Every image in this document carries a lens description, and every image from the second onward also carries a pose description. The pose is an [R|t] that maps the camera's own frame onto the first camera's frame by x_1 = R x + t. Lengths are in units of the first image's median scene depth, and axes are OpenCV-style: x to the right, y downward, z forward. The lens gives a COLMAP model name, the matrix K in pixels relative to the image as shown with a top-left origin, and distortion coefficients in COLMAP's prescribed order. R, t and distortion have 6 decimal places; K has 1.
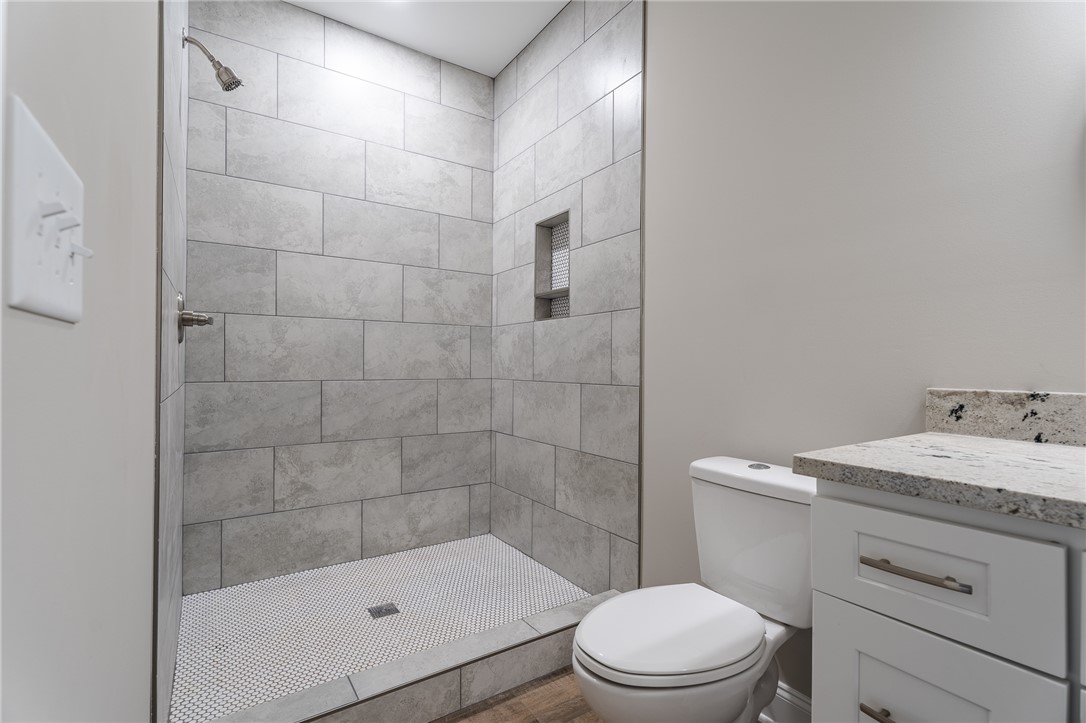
lens RADIAL K [[489.1, 0, 540.0], [0, 489.1, 365.7], [0, 0, 1]] dist [0.001495, 0.001049]
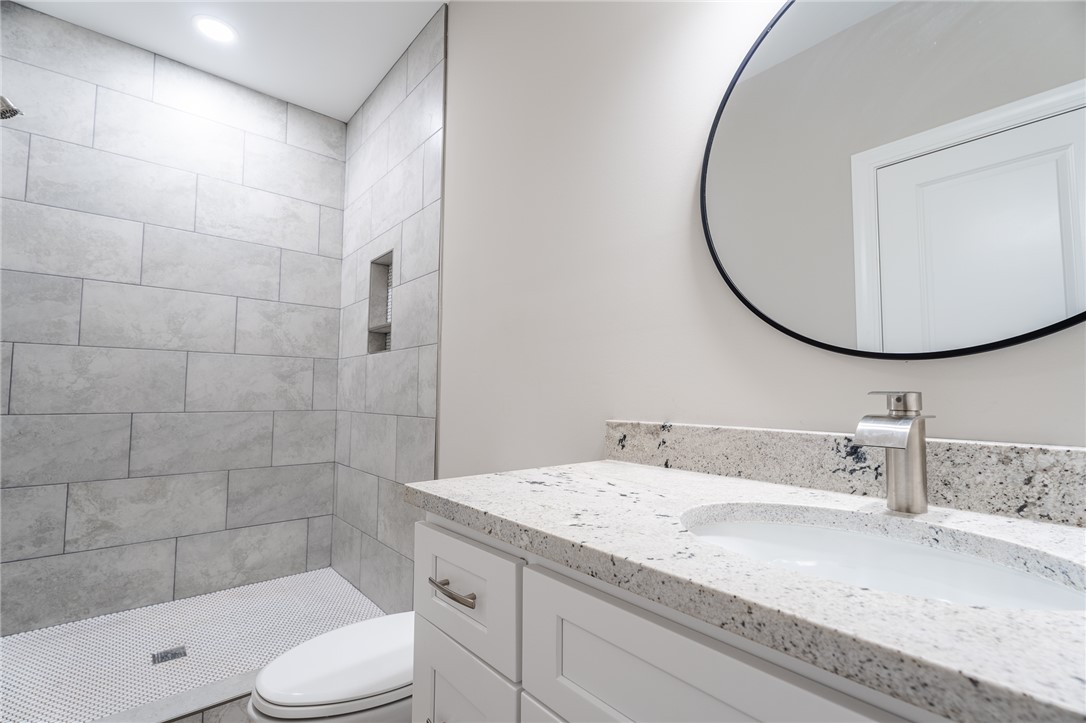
lens RADIAL K [[472.4, 0, 539.9], [0, 472.4, 367.5], [0, 0, 1]] dist [0.008922, -0.005313]
pose [[0.992967, 0.008659, 0.118071, 0.245558], [-0.001570, 0.998197, -0.060001, -0.004416], [-0.118378, 0.059393, 0.991191, -0.030911]]
